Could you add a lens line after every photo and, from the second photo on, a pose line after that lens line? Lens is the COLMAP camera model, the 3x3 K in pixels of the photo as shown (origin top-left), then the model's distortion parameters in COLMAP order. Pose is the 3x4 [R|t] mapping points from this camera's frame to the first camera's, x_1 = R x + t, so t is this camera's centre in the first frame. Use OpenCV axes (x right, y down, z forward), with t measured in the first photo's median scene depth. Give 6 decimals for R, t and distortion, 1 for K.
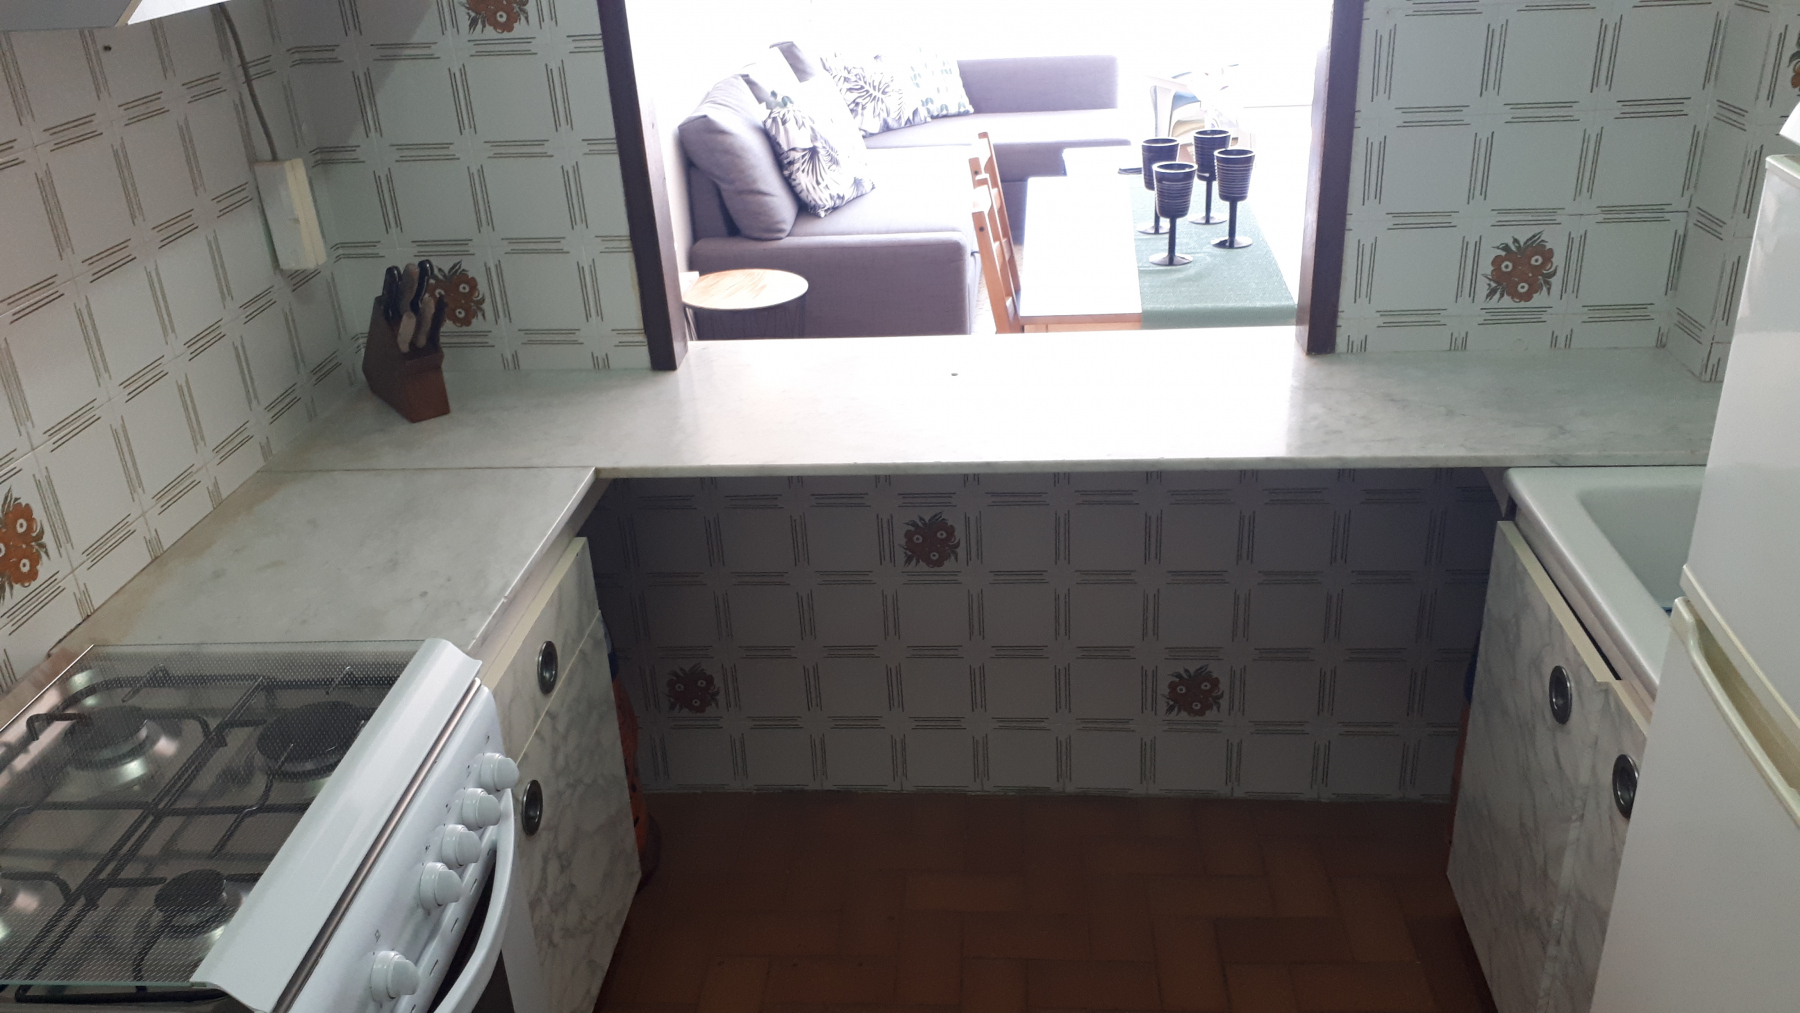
lens RADIAL K [[1473.7, 0, 891.2], [0, 1473.7, 516.4], [0, 0, 1]] dist [0.183129, -0.459274]
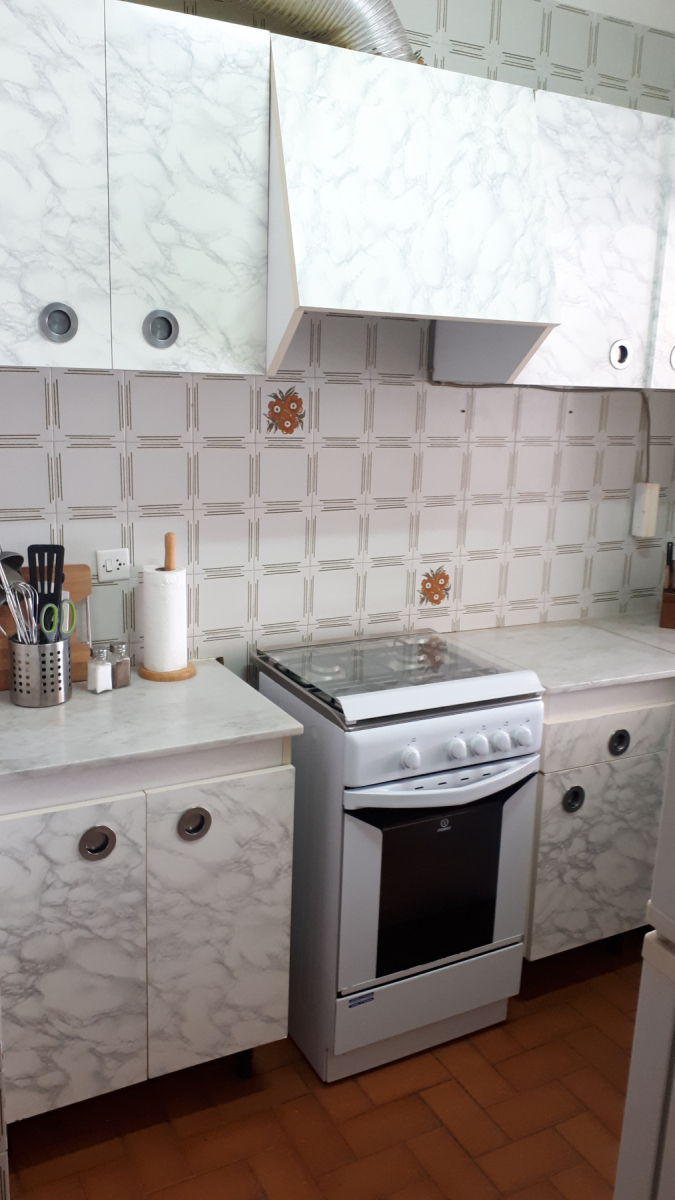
lens RADIAL K [[982.4, 0, 337.5], [0, 982.4, 600.0], [0, 0, 1]] dist [0.183129, -0.459274]
pose [[0.551465, 0.272964, -0.788275, 0.454320], [-0.420994, 0.906854, 0.019505, 0.055581], [0.720174, 0.321103, 0.615014, -0.081707]]
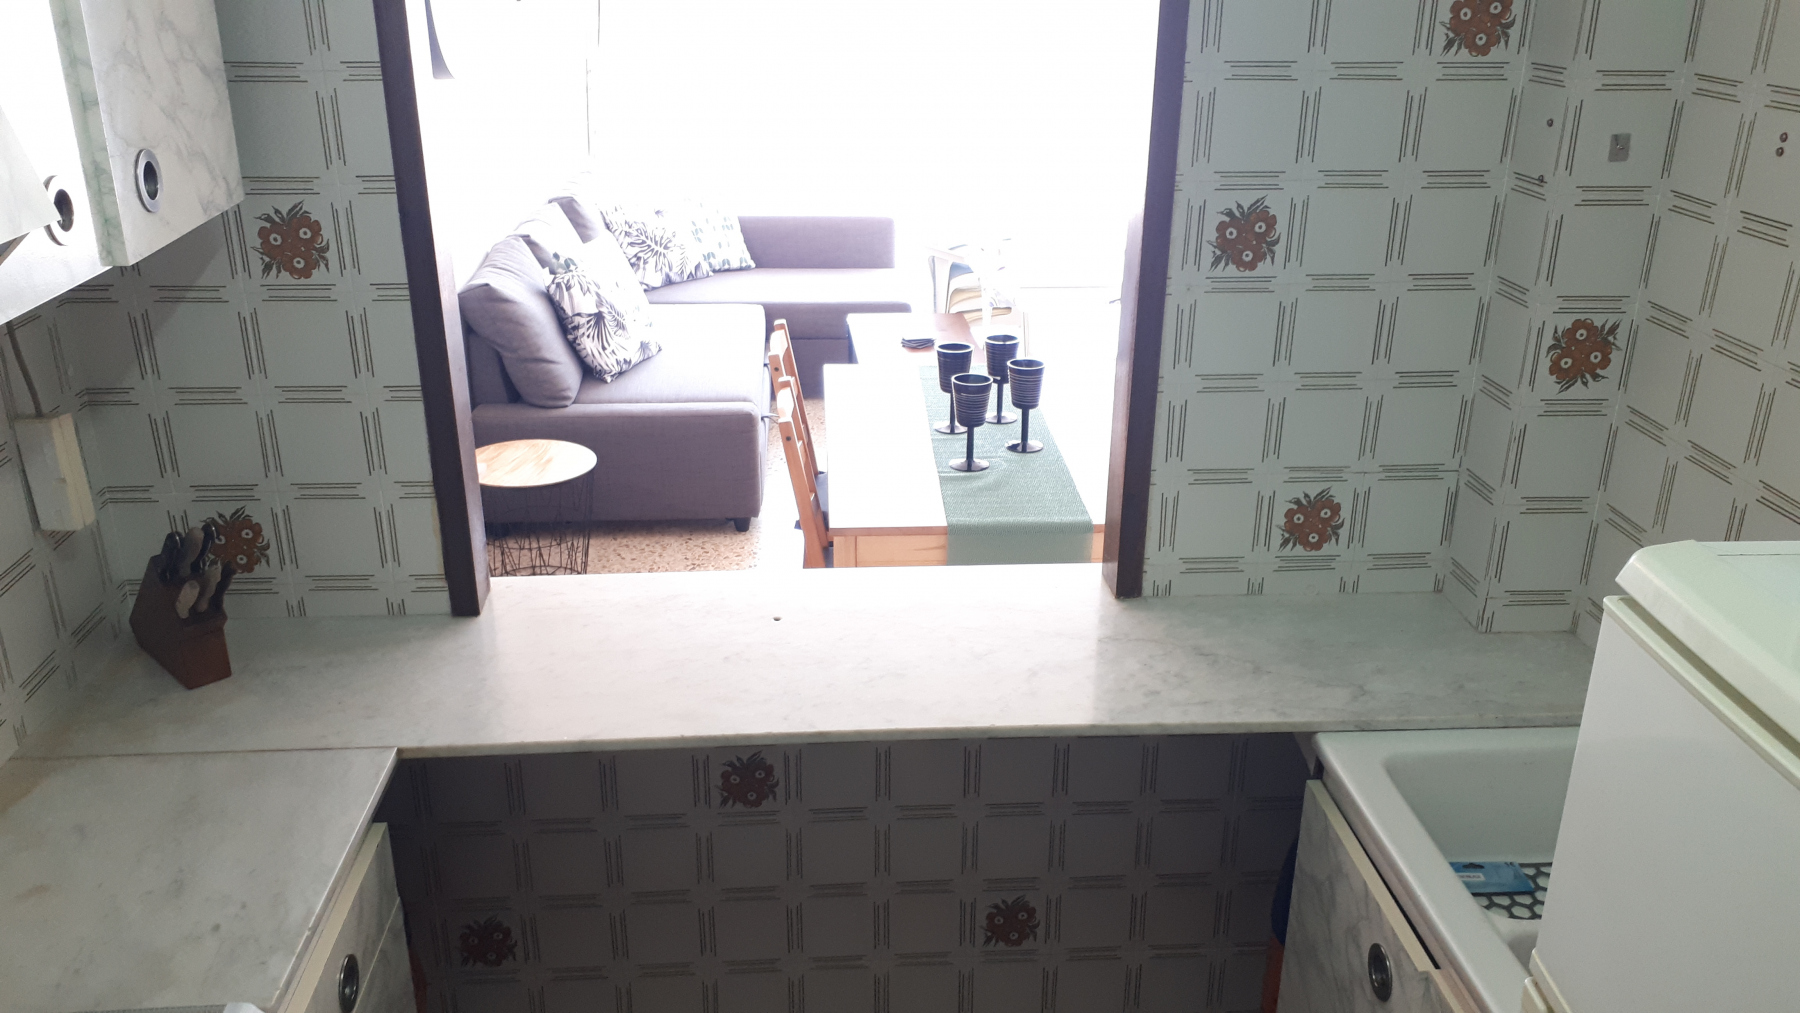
lens RADIAL K [[1473.7, 0, 891.2], [0, 1473.7, 516.4], [0, 0, 1]] dist [0.183129, -0.459274]
pose [[0.987401, -0.002309, 0.158220, -0.037387], [0.012770, 0.997795, -0.065135, -0.100432], [-0.157720, 0.066335, 0.985253, 0.011588]]
